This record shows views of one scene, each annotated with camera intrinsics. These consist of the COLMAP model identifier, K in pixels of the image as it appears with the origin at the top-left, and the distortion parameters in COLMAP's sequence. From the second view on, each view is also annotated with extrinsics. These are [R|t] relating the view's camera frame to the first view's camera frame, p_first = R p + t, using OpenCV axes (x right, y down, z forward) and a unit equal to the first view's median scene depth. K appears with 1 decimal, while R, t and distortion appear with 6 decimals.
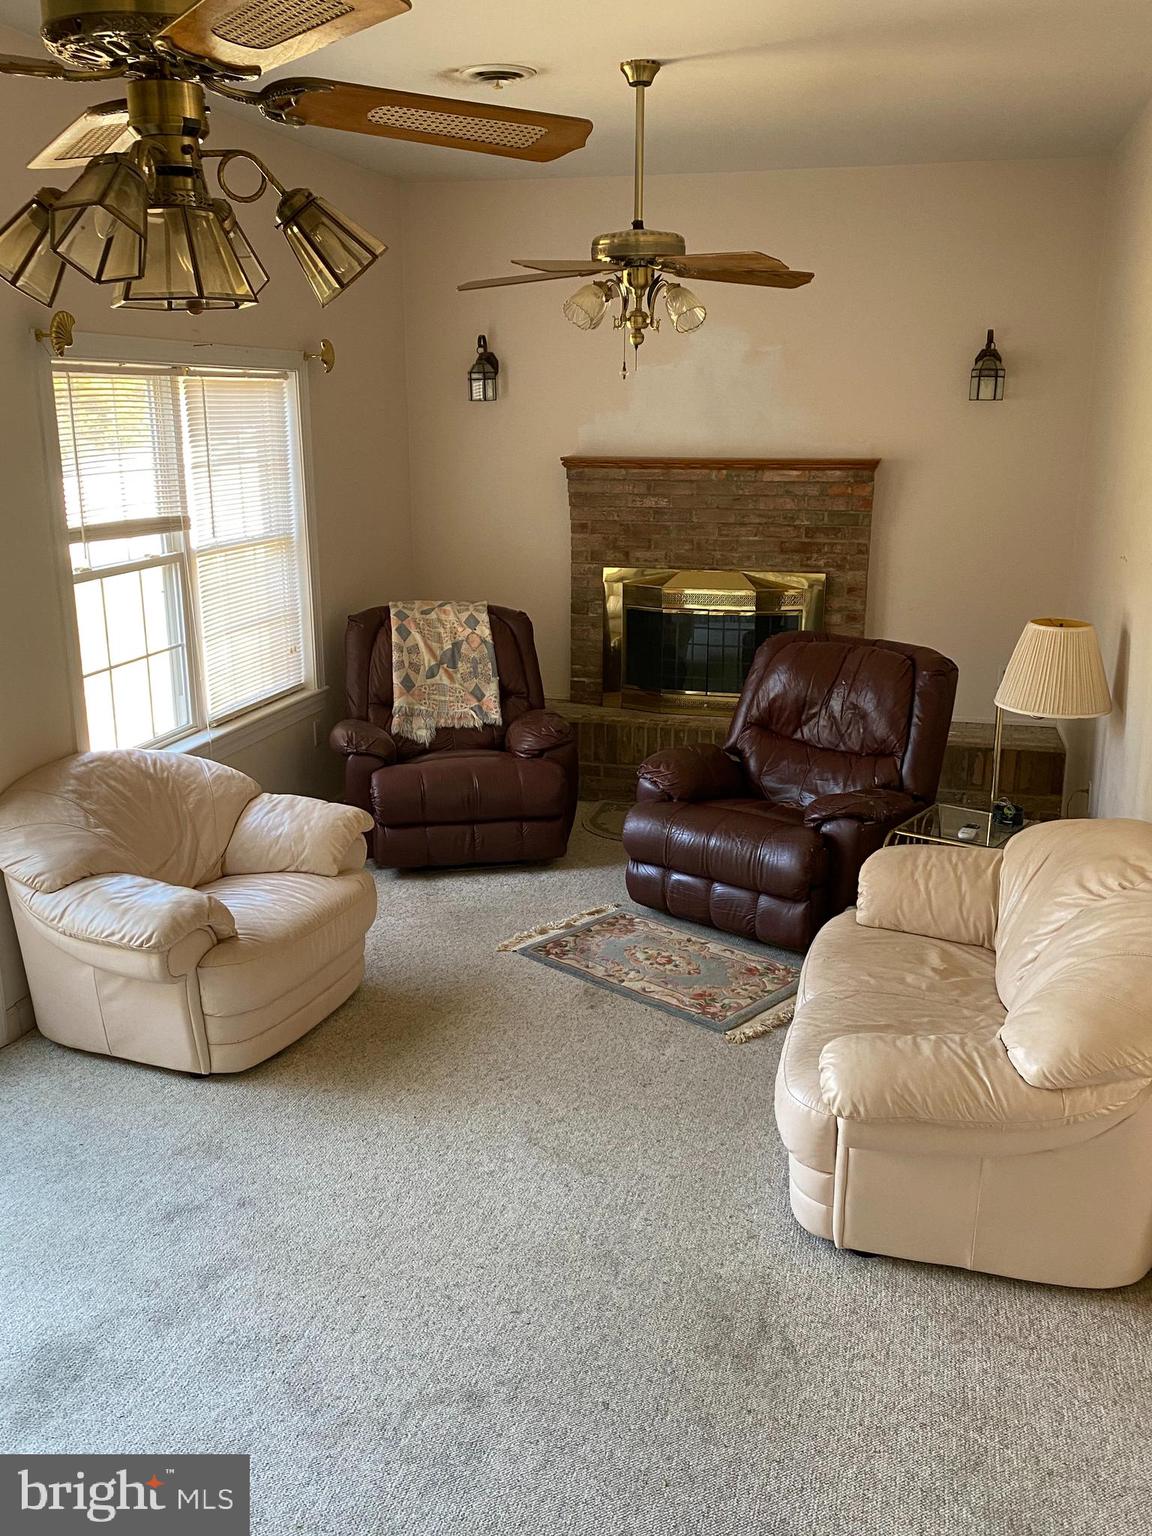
lens RADIAL K [[1322.6, 0, 572.9], [0, 1322.6, 765.3], [0, 0, 1]] dist [0.032160, -0.067801]
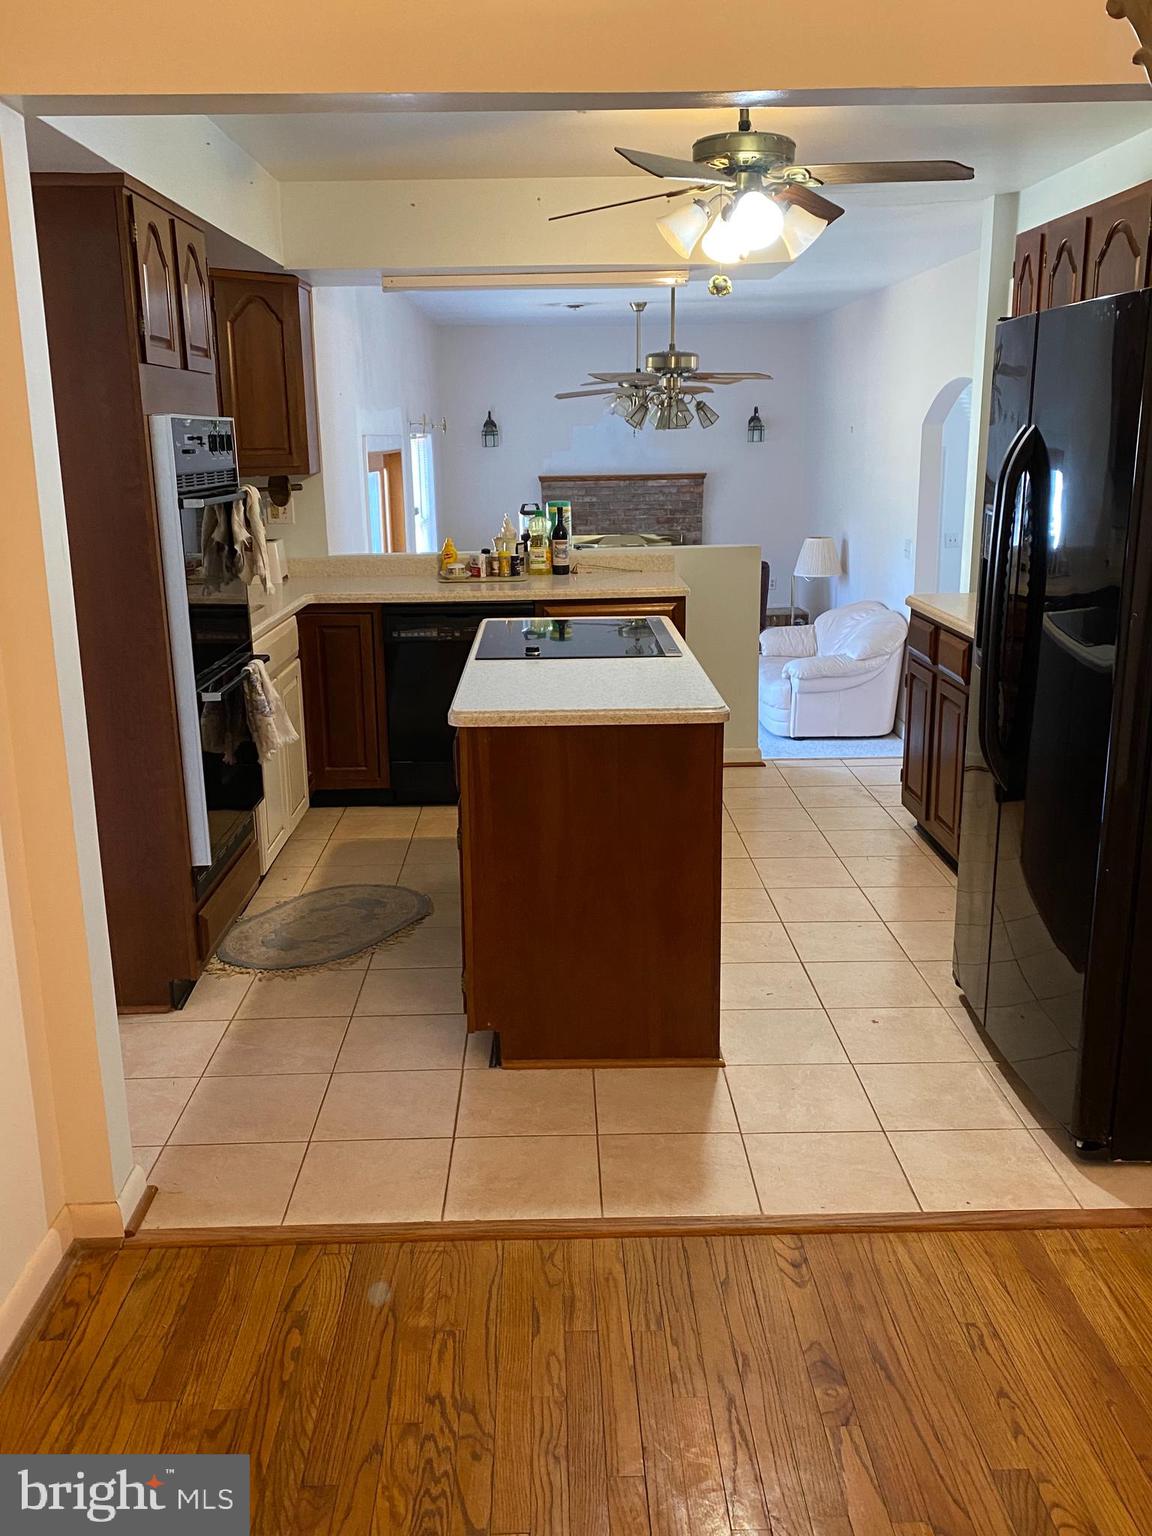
lens RADIAL K [[1322.6, 0, 576.4], [0, 1322.6, 770.5], [0, 0, 1]] dist [0.032160, -0.067801]
pose [[0.961947, -0.081680, 0.260741, -0.483419], [0.087219, 0.996142, -0.009722, 0.201676], [-0.258941, 0.032094, 0.965360, -0.795026]]
